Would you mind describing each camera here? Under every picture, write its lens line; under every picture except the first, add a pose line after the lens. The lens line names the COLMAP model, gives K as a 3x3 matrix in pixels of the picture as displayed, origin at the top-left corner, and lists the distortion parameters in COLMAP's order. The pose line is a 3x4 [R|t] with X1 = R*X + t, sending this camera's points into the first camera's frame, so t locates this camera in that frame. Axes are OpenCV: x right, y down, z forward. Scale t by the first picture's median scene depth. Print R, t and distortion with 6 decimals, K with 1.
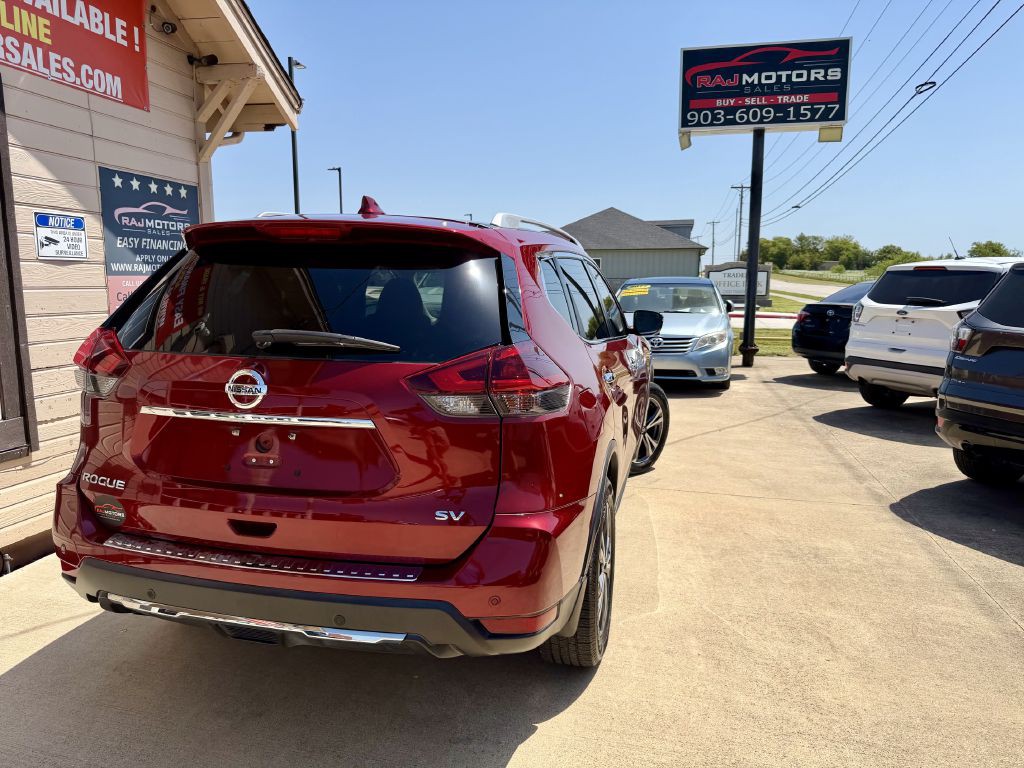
lens RADIAL K [[722.8, 0, 507.2], [0, 722.8, 383.6], [0, 0, 1]] dist [0.008613, -0.003920]
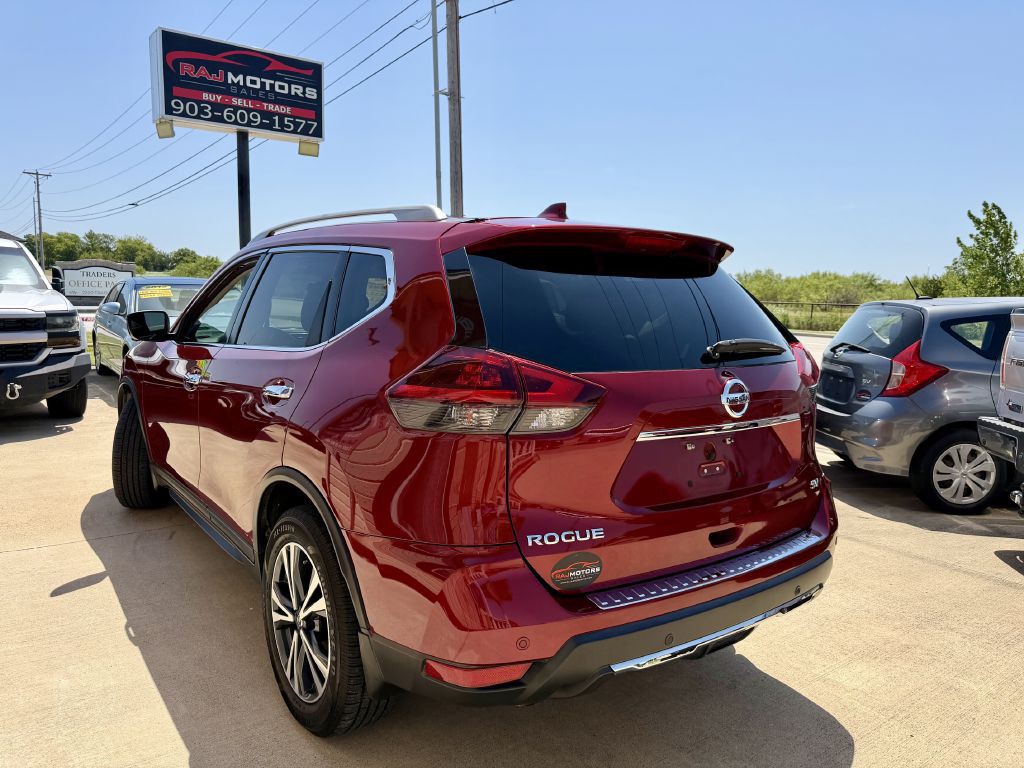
lens RADIAL K [[733.3, 0, 490.7], [0, 733.3, 385.3], [0, 0, 1]] dist [0.039135, -0.058521]
pose [[0.637135, -0.089103, 0.765585, -0.553820], [0.090718, 0.995060, 0.040313, -0.033542], [-0.765395, 0.043768, 0.642071, 0.240886]]
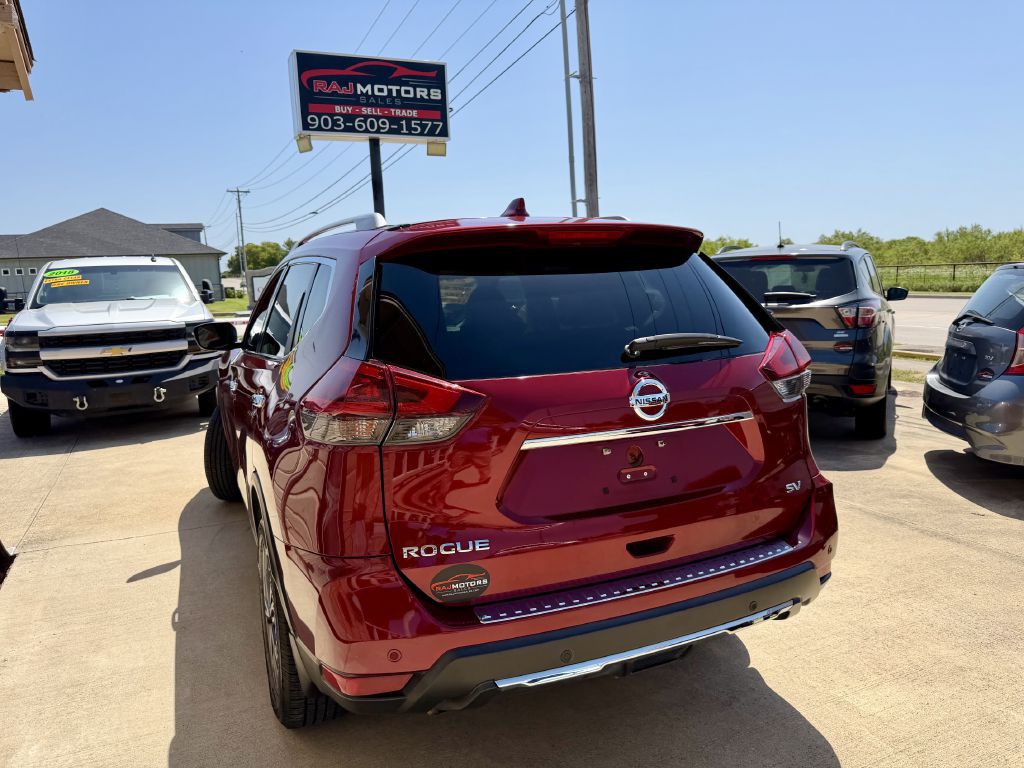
lens RADIAL K [[729.3, 0, 502.5], [0, 729.3, 383.0], [0, 0, 1]] dist [0.042376, -0.056119]
pose [[0.786881, -0.126245, 0.604053, -0.439713], [0.132404, 0.990593, 0.034552, -0.029475], [-0.602733, 0.052791, 0.796195, 0.142580]]
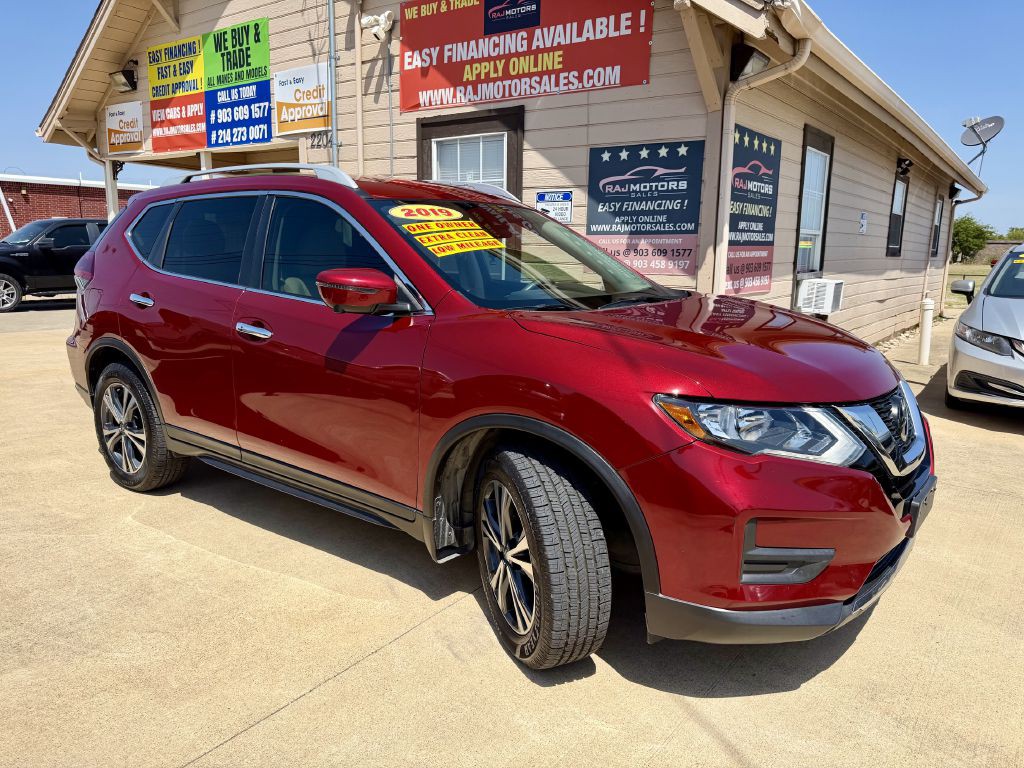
lens RADIAL K [[718.3, 0, 512.0], [0, 718.3, 384.0], [0, 0, 1]] dist [0.107807, -0.224547]
pose [[-0.385183, 0.159248, -0.908996, 0.617901], [-0.150201, 0.961046, 0.232013, -0.151100], [0.910535, 0.225900, -0.346259, 1.212565]]
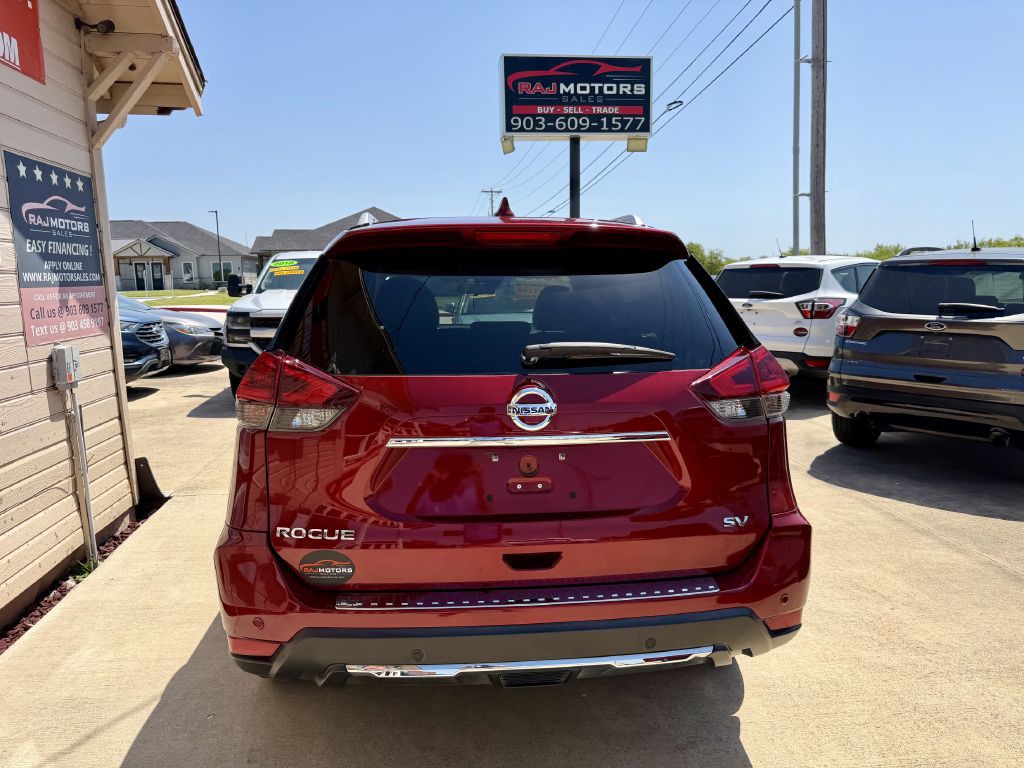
lens RADIAL K [[720.1, 0, 502.8], [0, 720.1, 393.2], [0, 0, 1]] dist [0.041283, -0.048472]
pose [[0.944388, -0.069329, 0.321442, -0.276447], [0.065656, 0.997594, 0.022267, -0.014411], [-0.322212, 0.000076, 0.946667, 0.062691]]
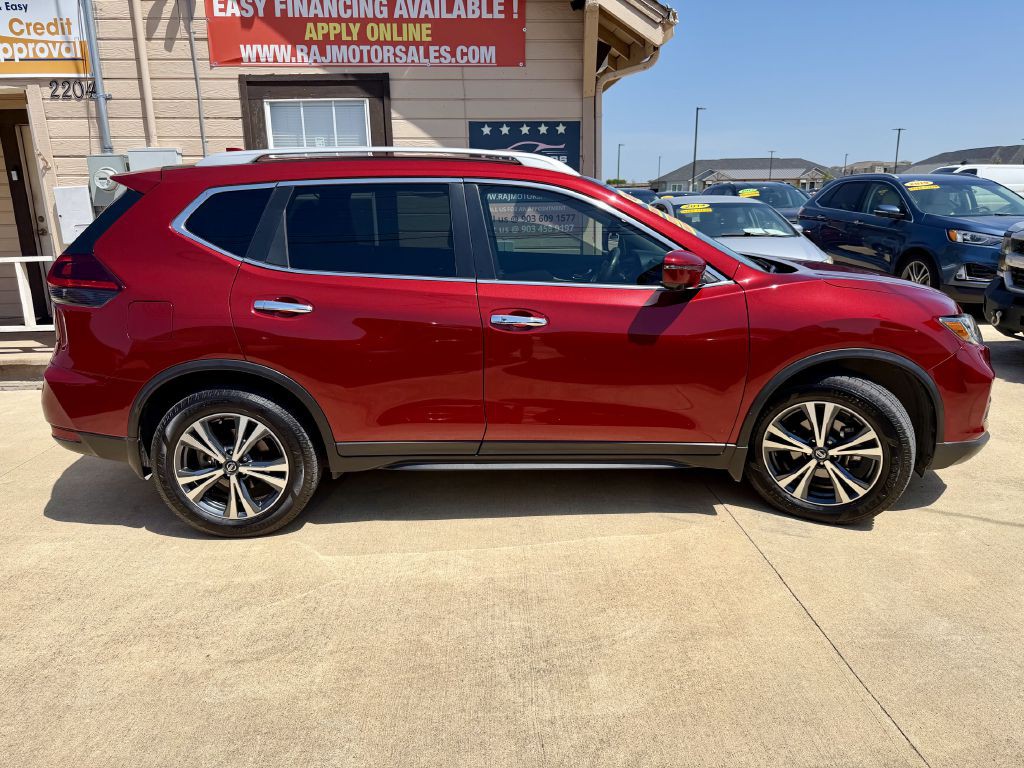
lens RADIAL K [[738.6, 0, 512.0], [0, 738.6, 384.0], [0, 0, 1]] dist [-0.005043, -0.002374]
pose [[0.271666, 0.224169, -0.935920, 0.737055], [-0.123482, 0.972575, 0.197106, -0.089694], [0.954437, 0.062023, 0.291896, 0.606241]]
